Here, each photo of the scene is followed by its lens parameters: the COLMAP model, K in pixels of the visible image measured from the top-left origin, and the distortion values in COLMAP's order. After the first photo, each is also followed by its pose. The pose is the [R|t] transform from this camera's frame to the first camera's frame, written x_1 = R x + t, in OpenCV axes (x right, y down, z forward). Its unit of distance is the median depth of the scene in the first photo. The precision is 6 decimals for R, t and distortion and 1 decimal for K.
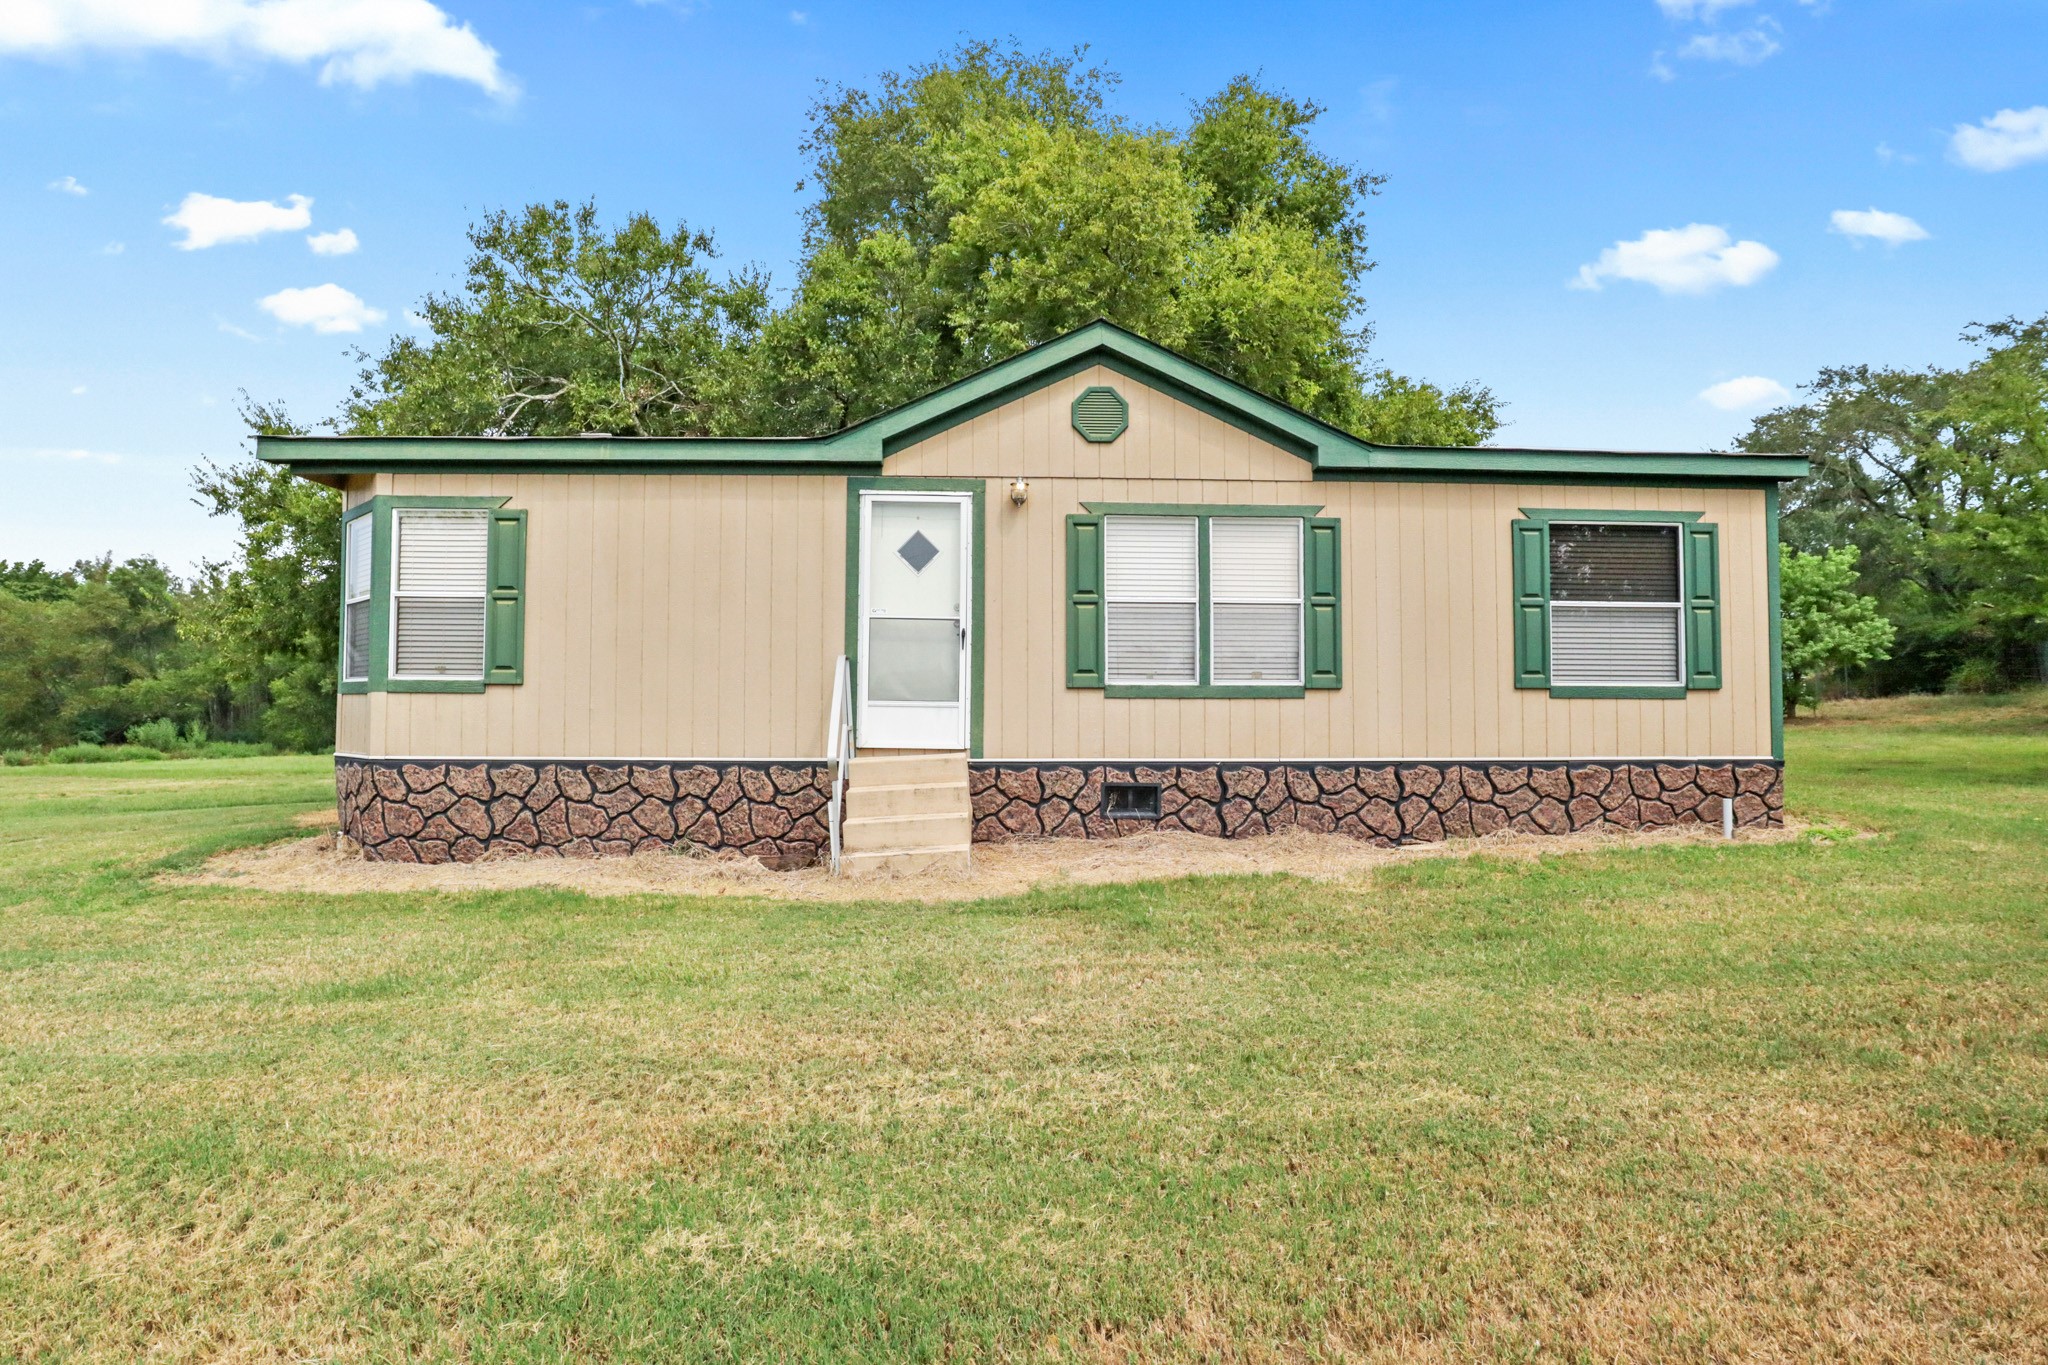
lens RADIAL K [[1031.0, 0, 1016.0], [0, 1031.0, 675.9], [0, 0, 1]] dist [-0.041086, 0.000837]
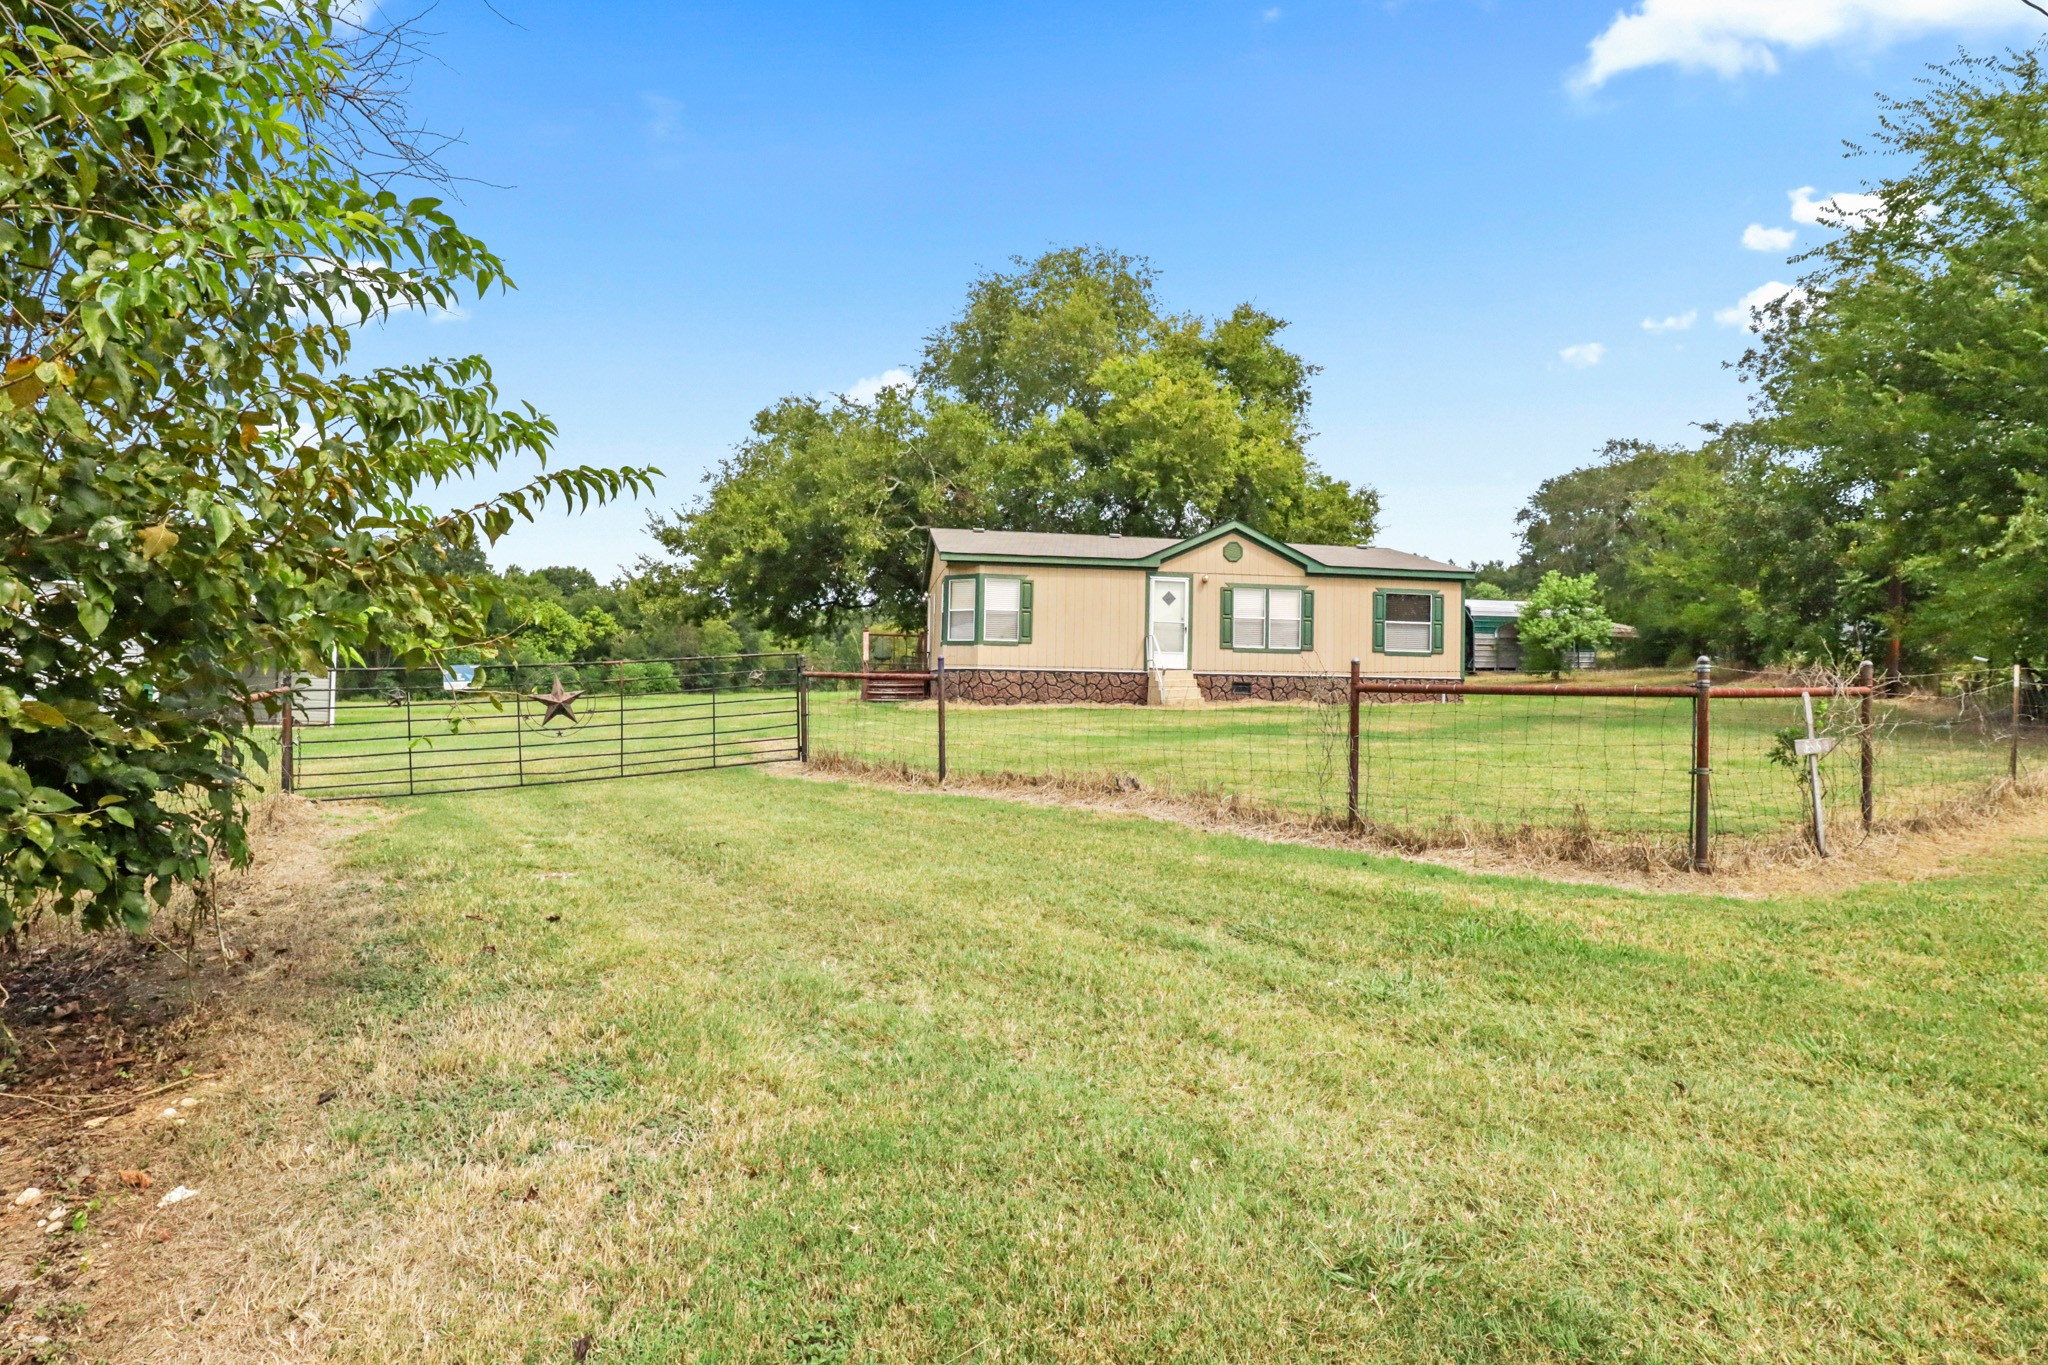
lens RADIAL K [[1045.6, 0, 1033.2], [0, 1045.6, 671.4], [0, 0, 1]] dist [-0.040515, 0.005839]
pose [[0.994048, 0.017768, 0.107485, -0.763798], [-0.020709, 0.999439, 0.026306, 0.010177], [-0.106957, -0.028376, 0.993859, -1.790303]]
